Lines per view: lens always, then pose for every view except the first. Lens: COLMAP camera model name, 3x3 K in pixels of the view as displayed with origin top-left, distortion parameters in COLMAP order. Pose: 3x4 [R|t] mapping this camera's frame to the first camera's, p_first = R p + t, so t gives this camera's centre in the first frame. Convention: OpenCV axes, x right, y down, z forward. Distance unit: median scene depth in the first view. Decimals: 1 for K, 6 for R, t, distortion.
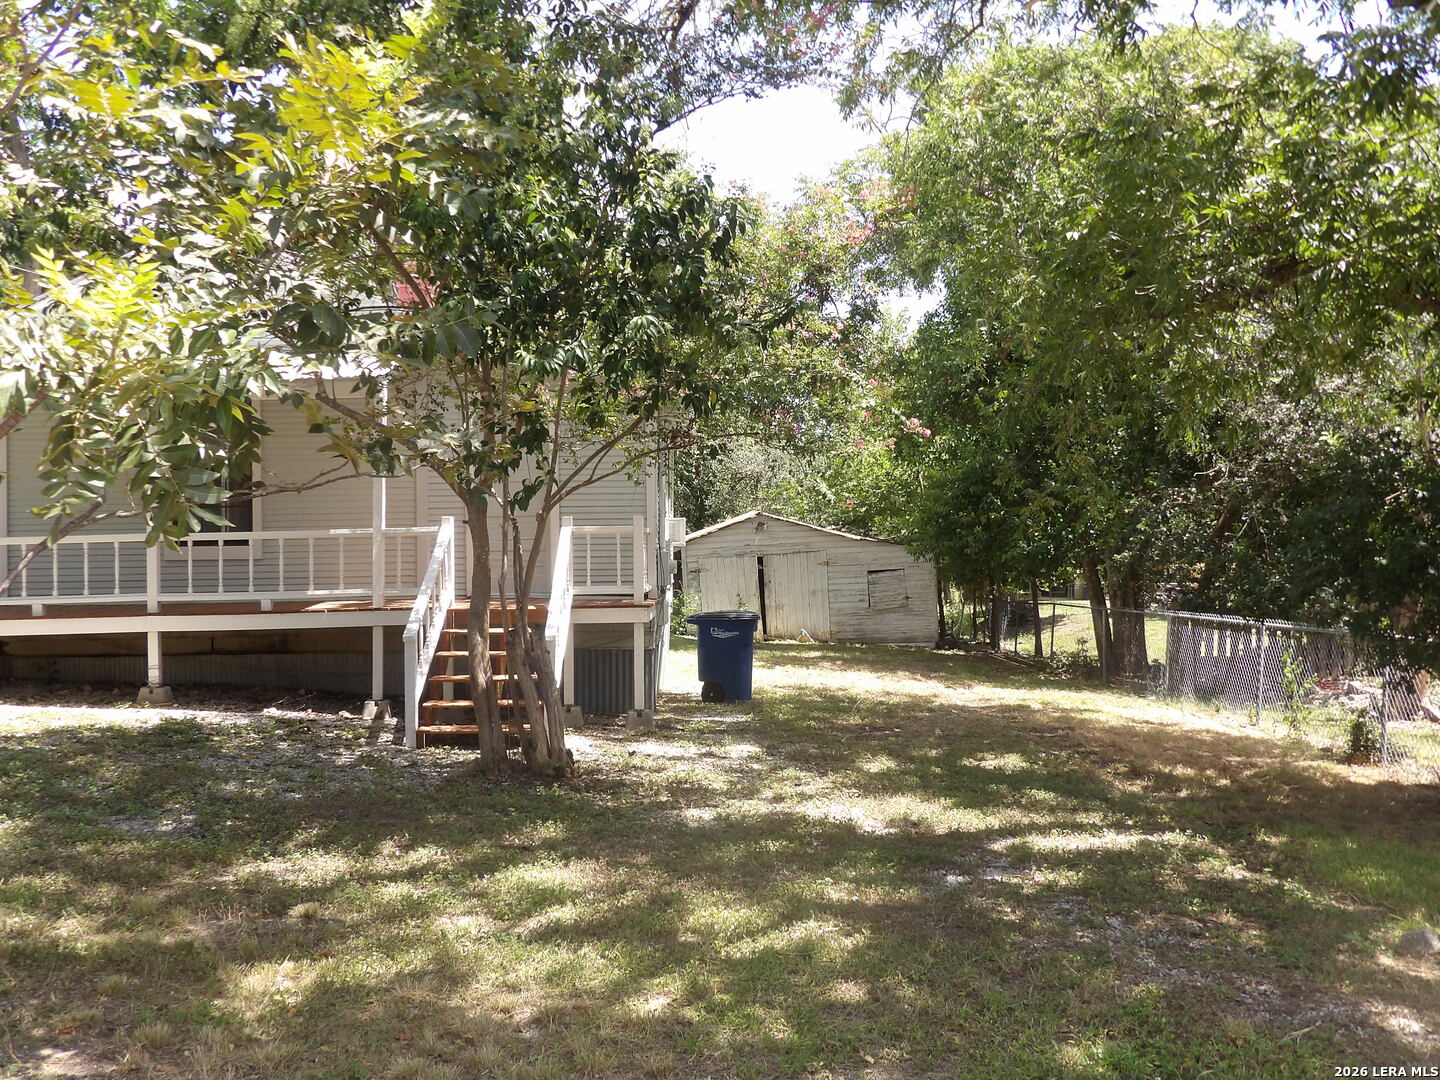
lens RADIAL K [[1437.3, 0, 723.2], [0, 1437.3, 531.4], [0, 0, 1]] dist [0.007304, 0.015849]
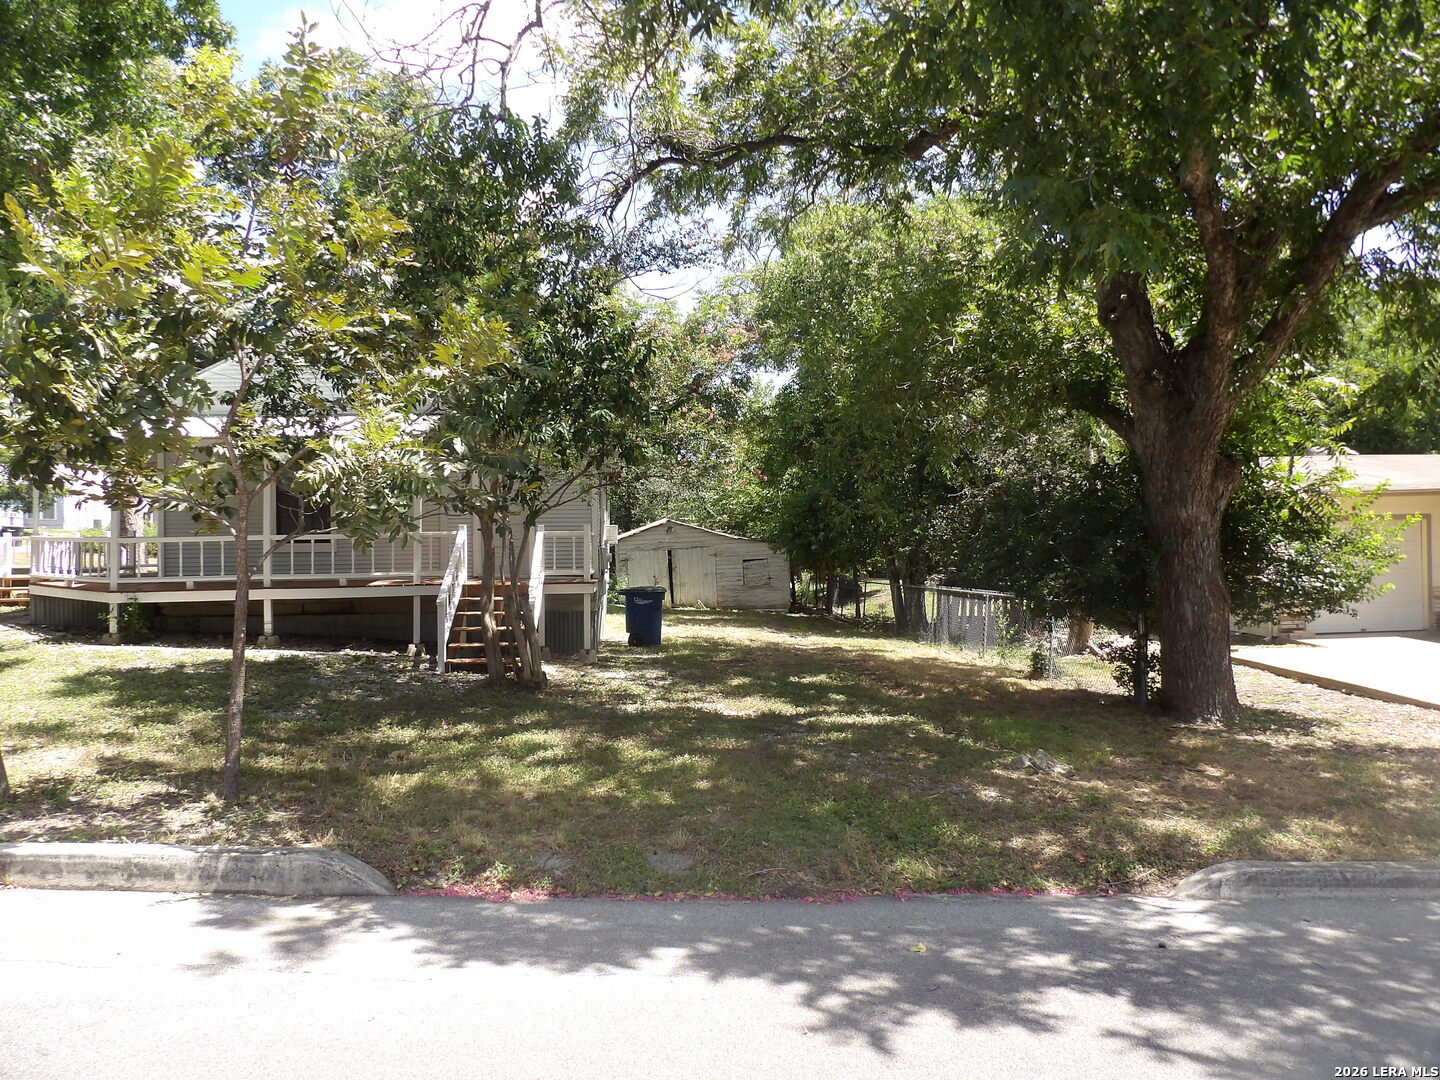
lens RADIAL K [[1055.3, 0, 720.5], [0, 1055.3, 533.8], [0, 0, 1]] dist [-0.009774, 0.007883]
pose [[0.997523, 0.002517, 0.070301, 0.004555], [-0.002730, 0.999992, 0.002921, -0.004537], [-0.070293, -0.003105, 0.997522, -0.146848]]
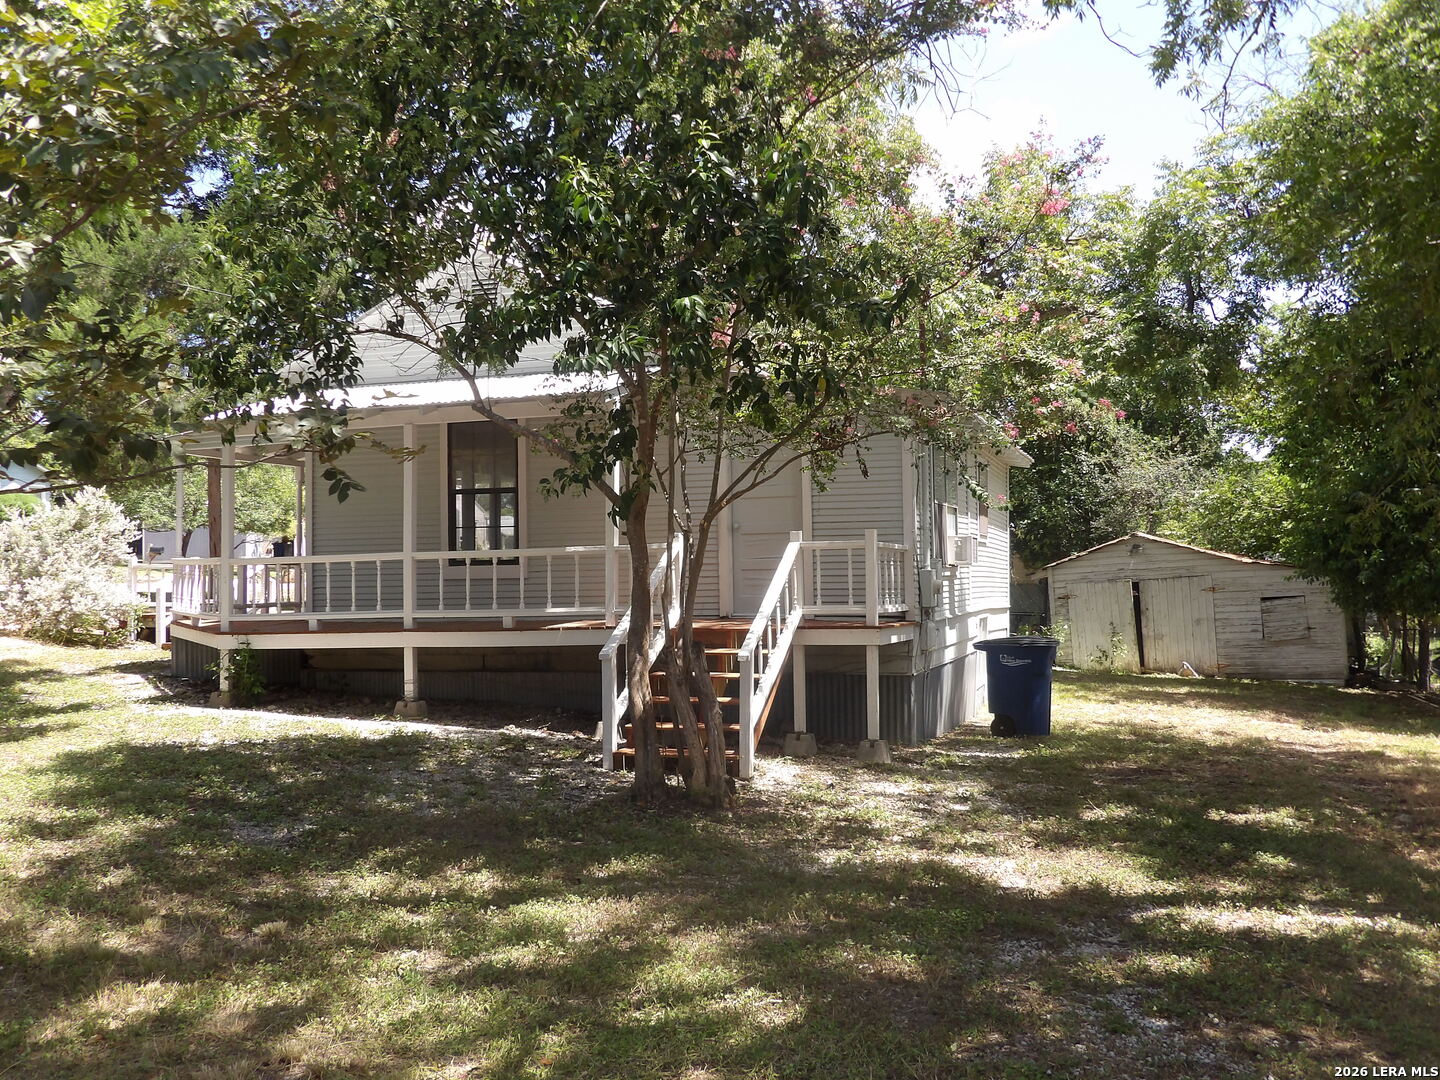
lens RADIAL K [[1437.3, 0, 723.2], [0, 1437.3, 531.4], [0, 0, 1]] dist [0.007304, 0.015849]
pose [[0.949481, -0.010667, -0.313644, 0.140704], [0.003872, 0.999744, -0.022280, 0.010467], [0.313802, 0.019940, 0.949279, 0.090523]]
